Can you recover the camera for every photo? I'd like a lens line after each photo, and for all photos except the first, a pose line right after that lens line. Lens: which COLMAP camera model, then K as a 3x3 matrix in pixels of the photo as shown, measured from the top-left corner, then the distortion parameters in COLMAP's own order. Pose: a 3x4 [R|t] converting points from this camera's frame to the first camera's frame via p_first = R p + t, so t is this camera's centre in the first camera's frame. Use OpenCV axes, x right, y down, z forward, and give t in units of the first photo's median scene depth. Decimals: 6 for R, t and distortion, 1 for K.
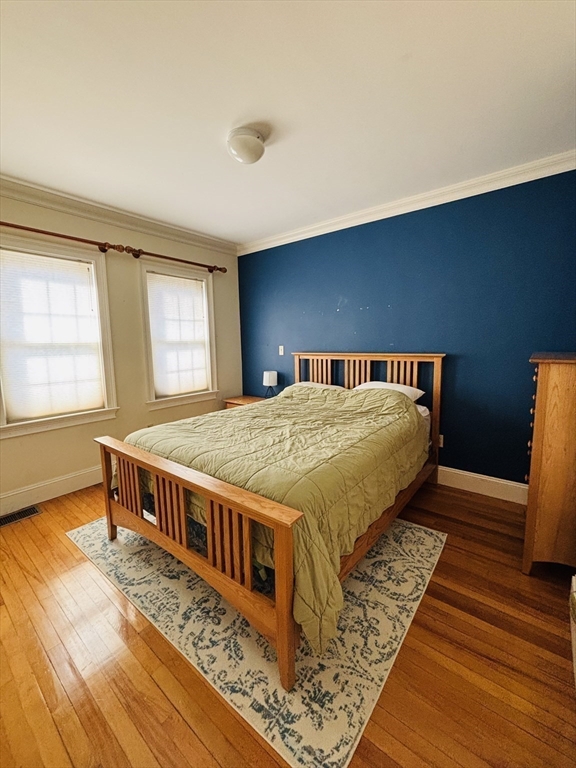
lens RADIAL K [[315.3, 0, 286.7], [0, 315.3, 381.5], [0, 0, 1]] dist [-0.000112, 0.000191]
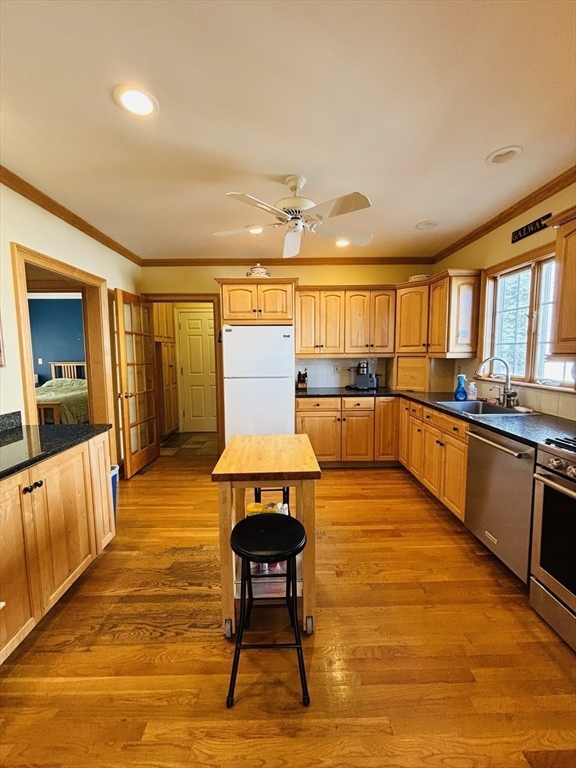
lens RADIAL K [[315.3, 0, 290.5], [0, 315.3, 381.8], [0, 0, 1]] dist [-0.000112, 0.000191]
pose [[0.763985, -0.052729, 0.643076, -0.088818], [0.082857, 0.996421, -0.016735, 0.153704], [-0.639891, 0.066069, 0.765620, -1.163596]]
